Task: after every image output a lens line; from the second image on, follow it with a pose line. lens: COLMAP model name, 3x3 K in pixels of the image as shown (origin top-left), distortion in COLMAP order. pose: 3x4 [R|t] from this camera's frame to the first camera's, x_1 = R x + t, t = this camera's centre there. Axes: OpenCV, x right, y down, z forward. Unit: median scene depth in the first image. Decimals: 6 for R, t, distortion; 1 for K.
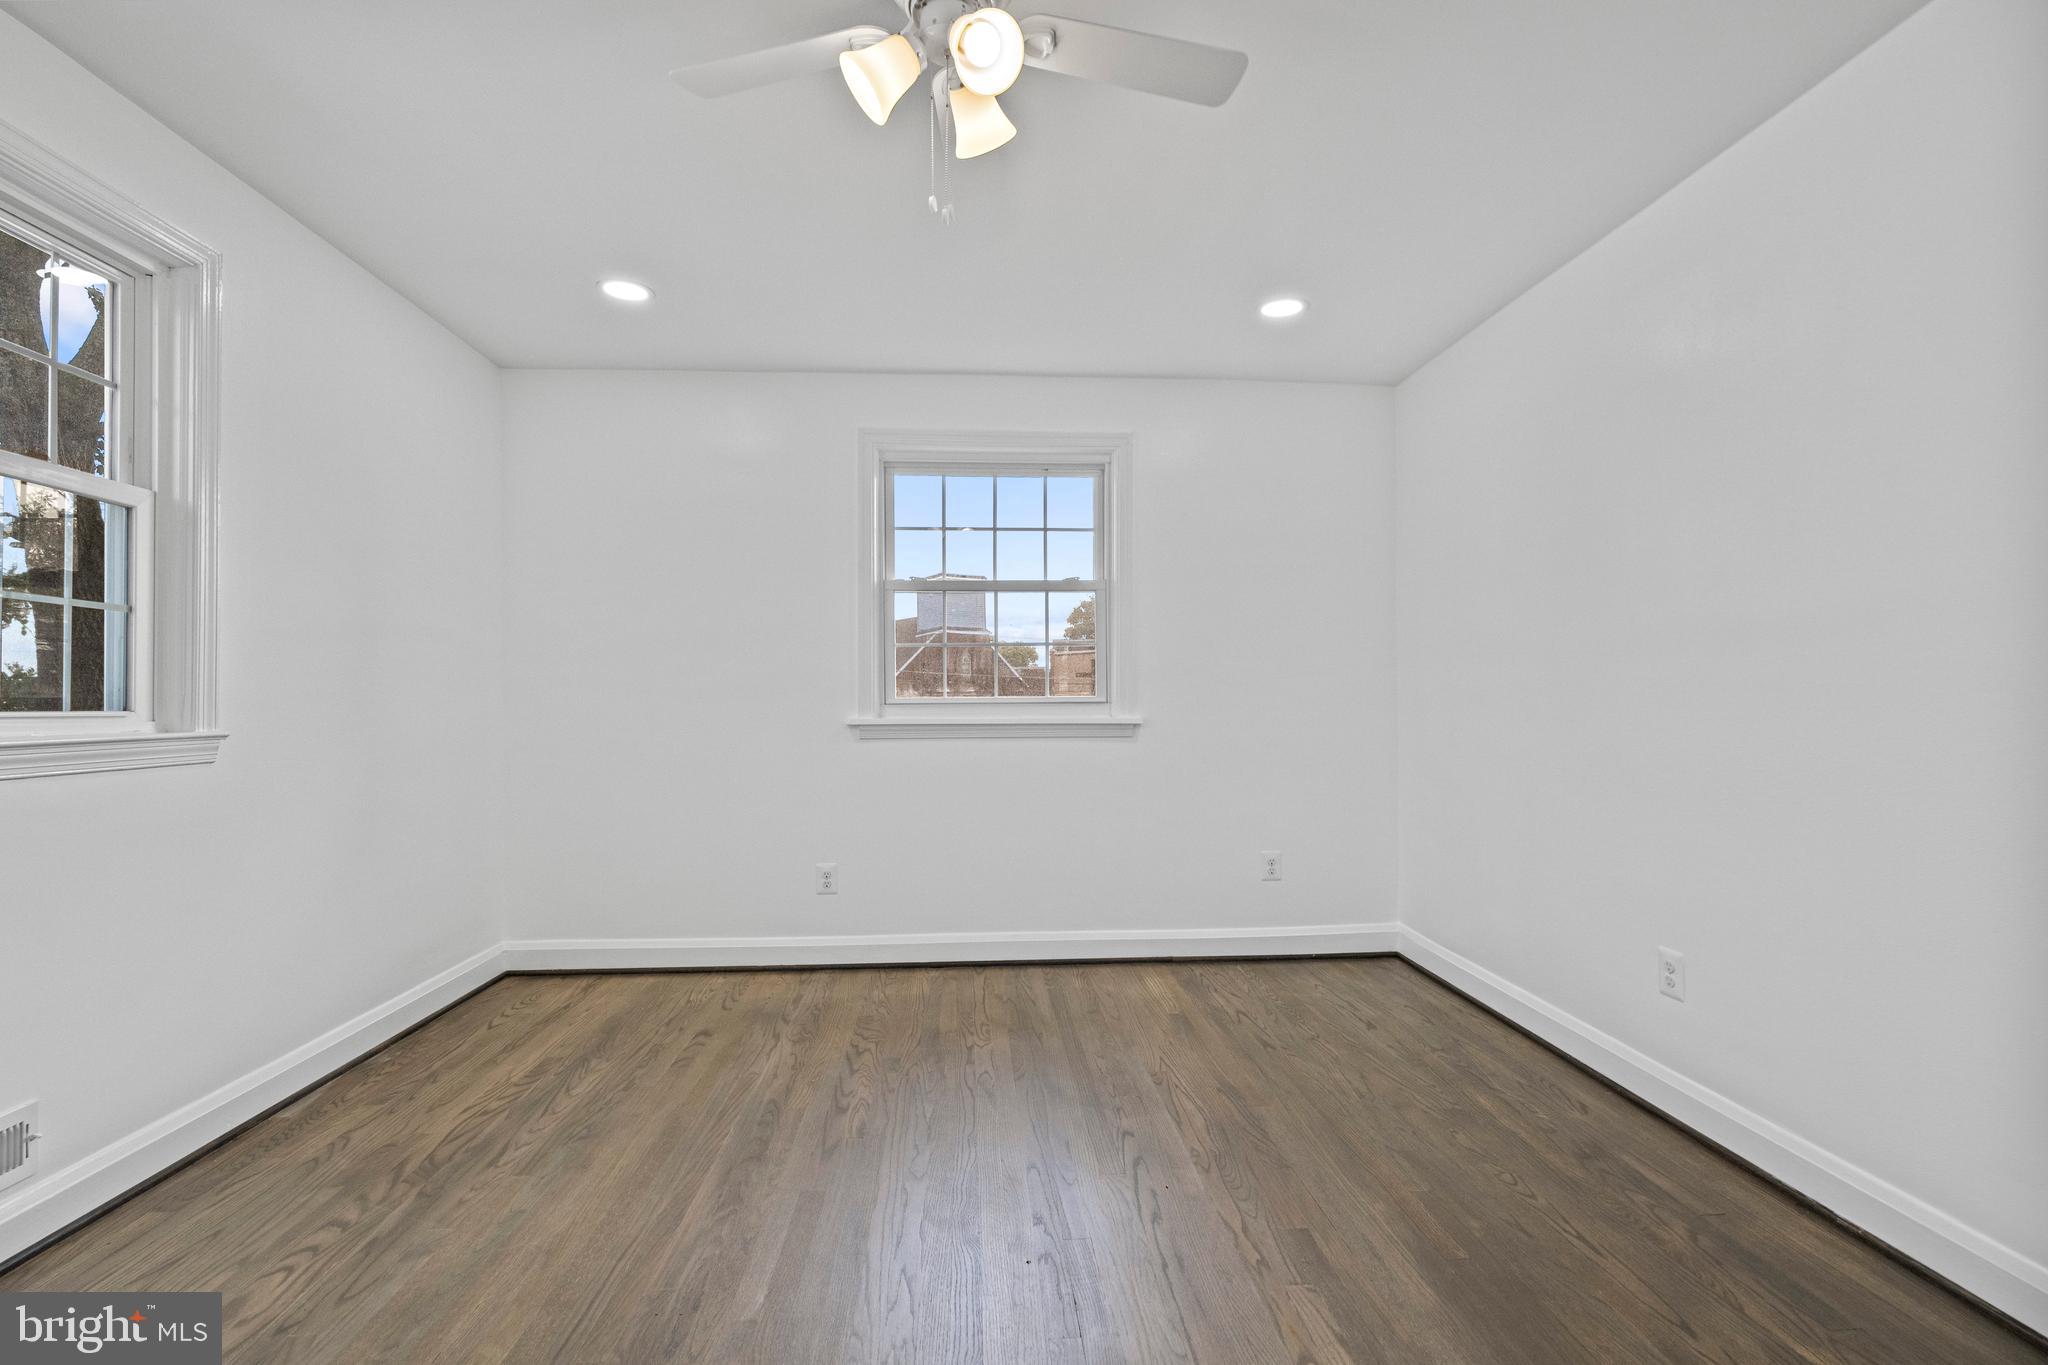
lens RADIAL K [[937.0, 0, 1021.6], [0, 937.0, 694.1], [0, 0, 1]] dist [-0.011650, 0.001688]
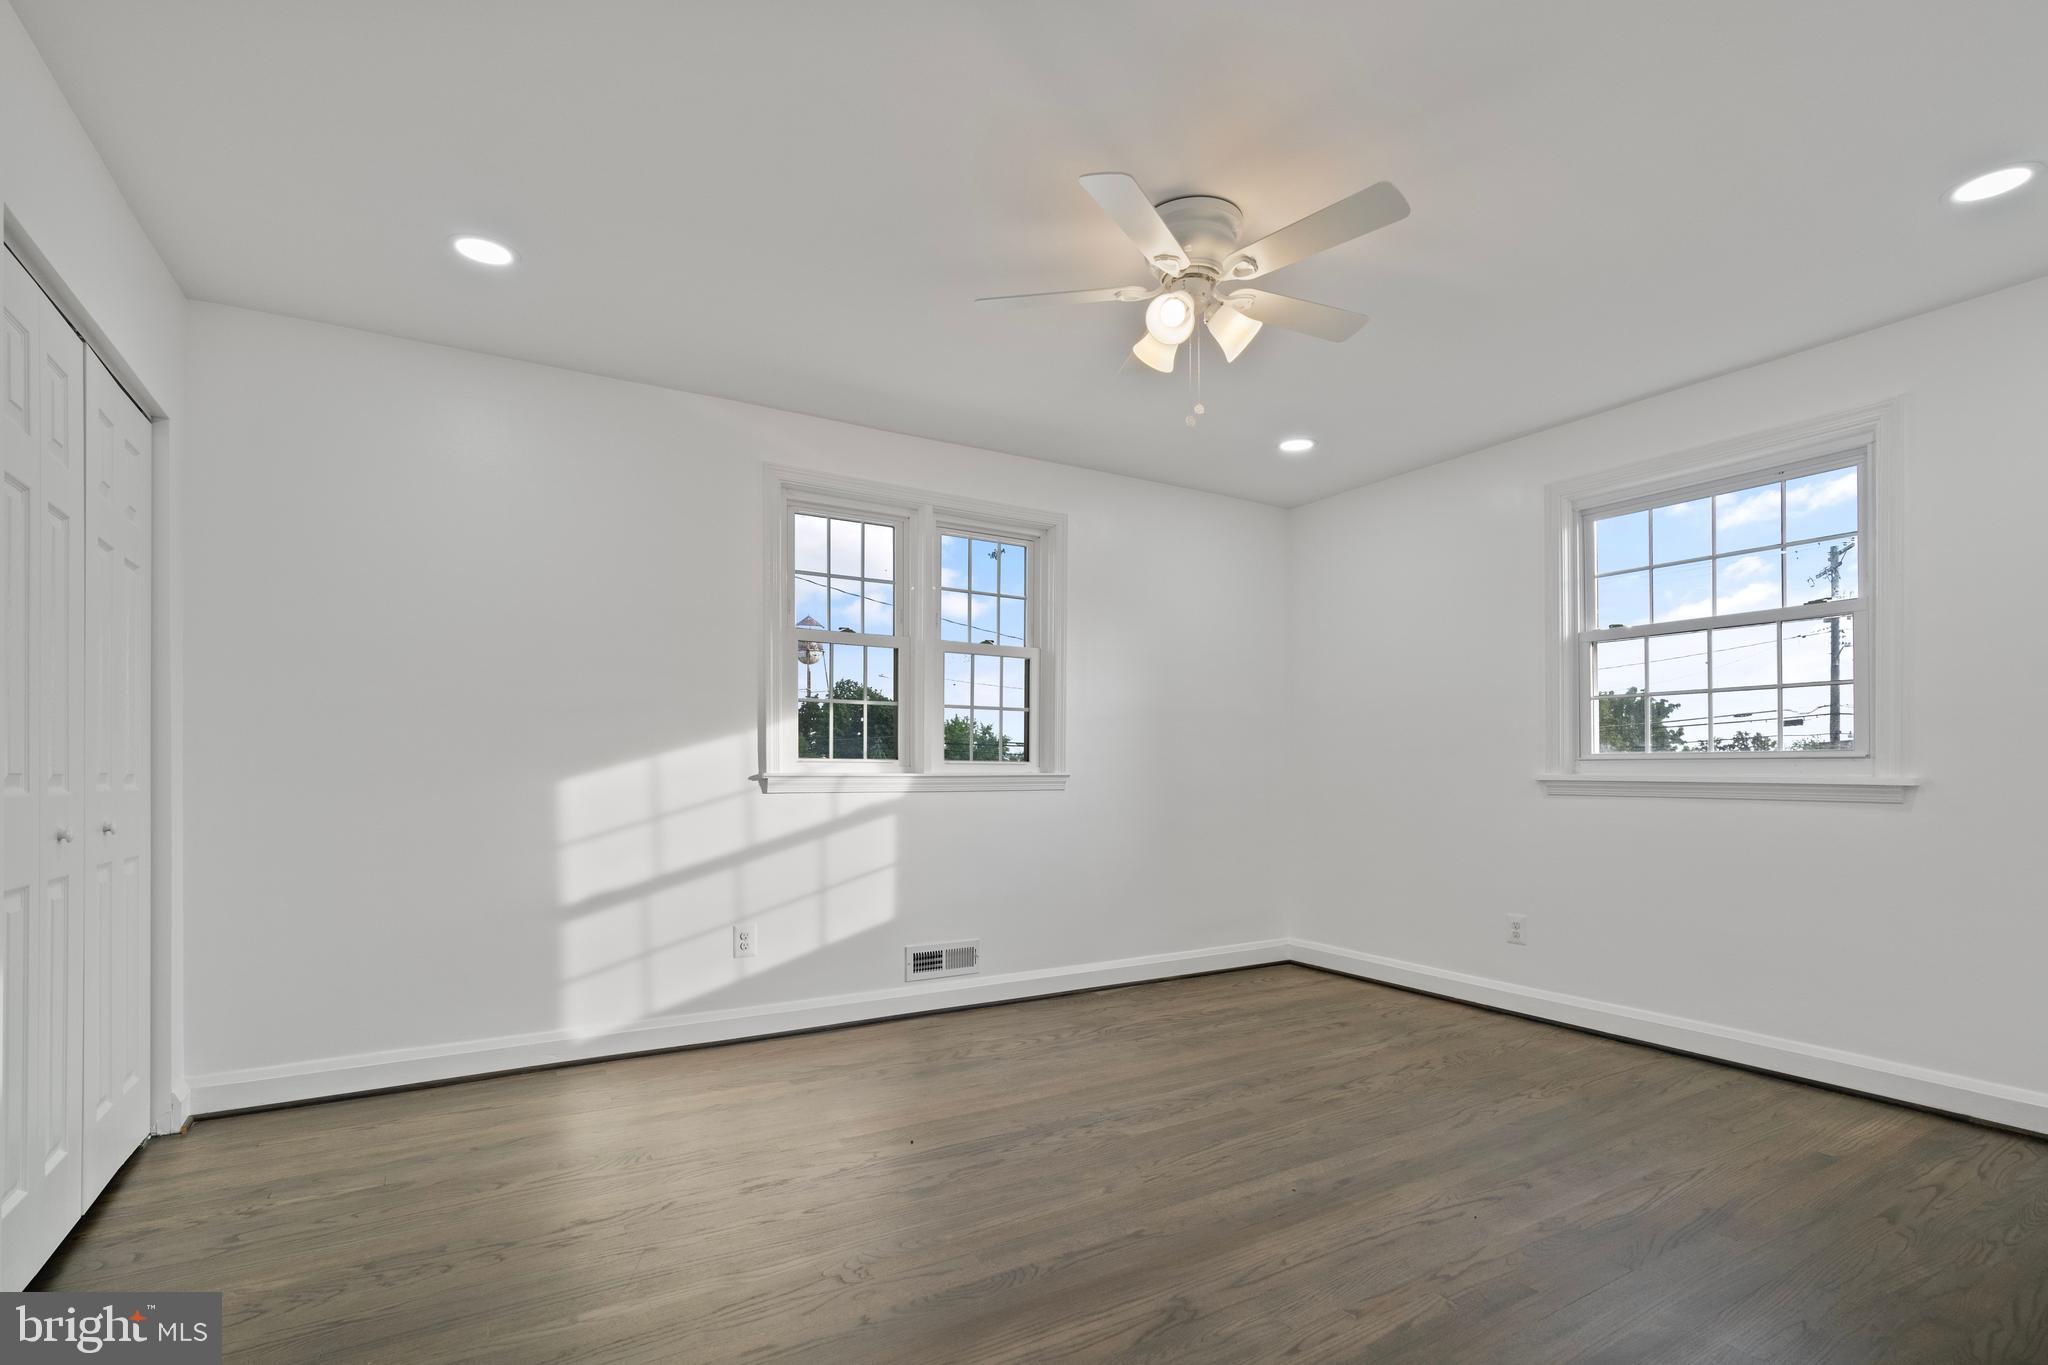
lens RADIAL K [[937.0, 0, 1004.9], [0, 937.0, 752.5], [0, 0, 1]] dist [-0.011650, 0.001688]
pose [[0.448977, -0.008271, -0.893505, 0.546336], [0.004793, 0.999965, -0.006848, 0.008022], [0.893530, -0.001208, 0.449001, 0.039285]]
